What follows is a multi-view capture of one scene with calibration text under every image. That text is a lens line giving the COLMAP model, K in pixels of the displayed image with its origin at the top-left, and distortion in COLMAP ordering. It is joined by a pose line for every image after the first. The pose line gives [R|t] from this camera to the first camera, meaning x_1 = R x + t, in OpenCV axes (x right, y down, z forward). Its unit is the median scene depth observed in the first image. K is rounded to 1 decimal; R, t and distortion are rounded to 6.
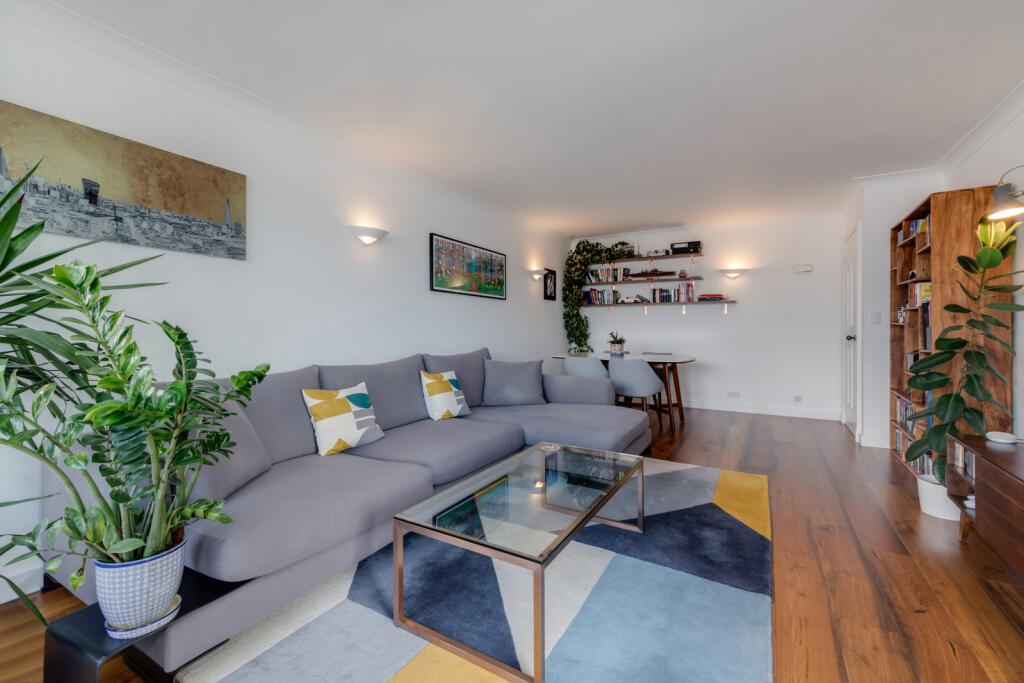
lens RADIAL K [[433.0, 0, 510.4], [0, 433.0, 324.0], [0, 0, 1]] dist [-0.001212, -0.000274]
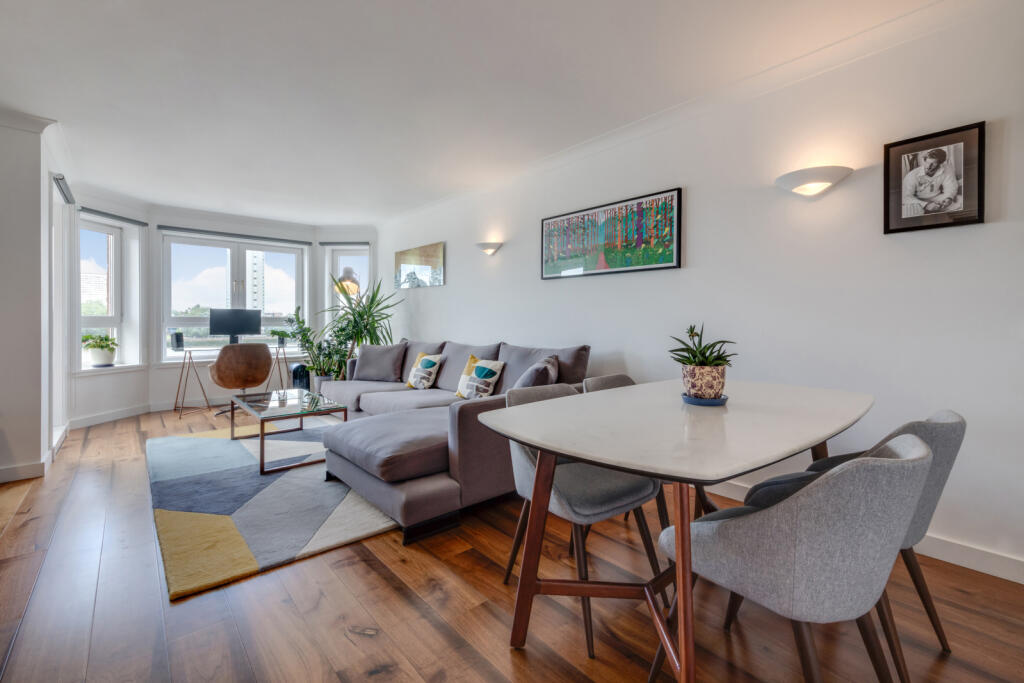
lens RADIAL K [[433.0, 0, 510.4], [0, 433.0, 324.0], [0, 0, 1]] dist [-0.001212, -0.000274]
pose [[-0.315725, 0.011048, -0.948786, 0.748840], [0.011387, 0.999904, 0.007854, 0.013214], [0.948782, -0.008324, -0.315821, 1.226654]]
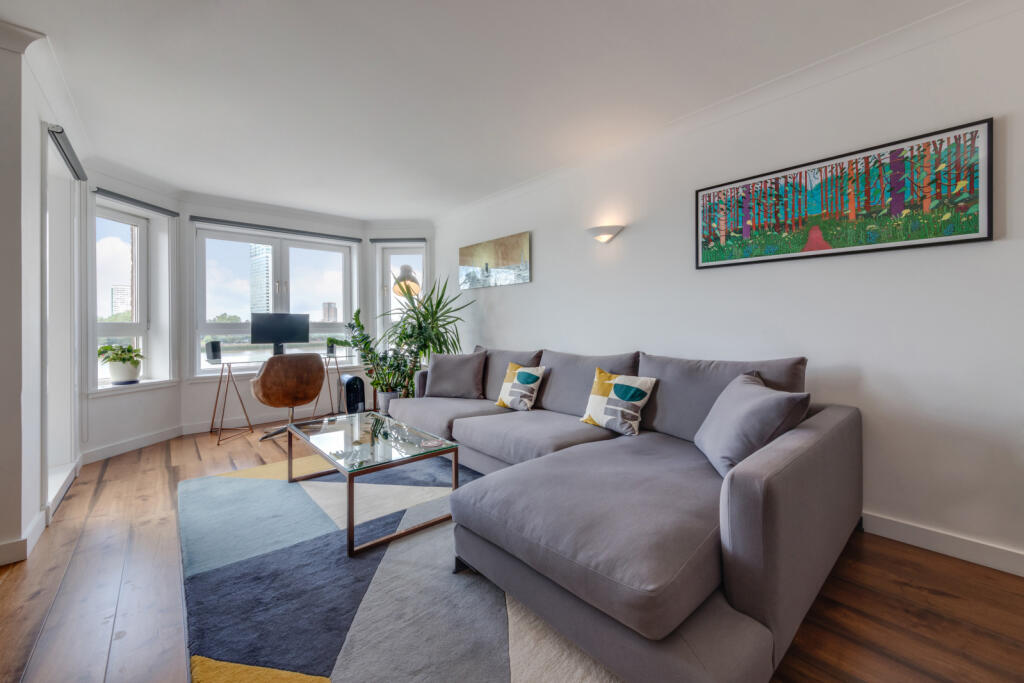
lens RADIAL K [[394.6, 0, 513.5], [0, 394.6, 326.0], [0, 0, 1]] dist [-0.007978, 0.000260]
pose [[-0.309231, 0.008450, -0.950950, 0.547372], [0.019760, 0.999802, 0.002459, 0.011287], [0.950782, -0.018030, -0.309336, 0.902686]]
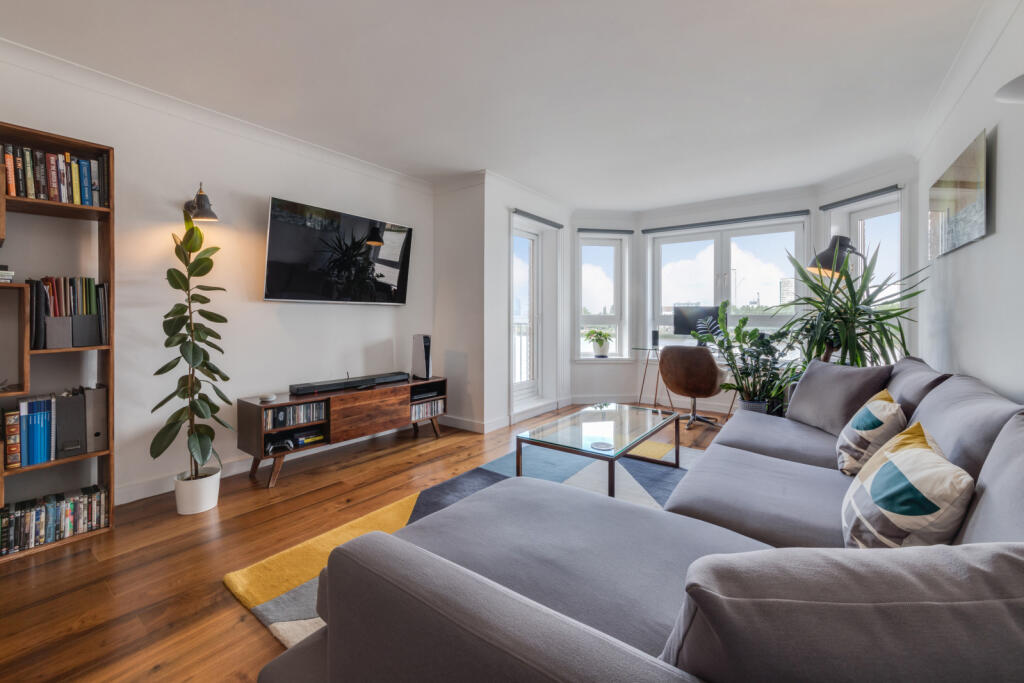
lens RADIAL K [[416.9, 0, 513.7], [0, 416.9, 316.0], [0, 0, 1]] dist [-0.000612, -0.000093]
pose [[-0.995352, 0.000379, 0.096302, 0.123261], [-0.000888, 0.999914, -0.013110, 0.010075], [-0.096299, -0.013135, -0.995266, 1.188996]]
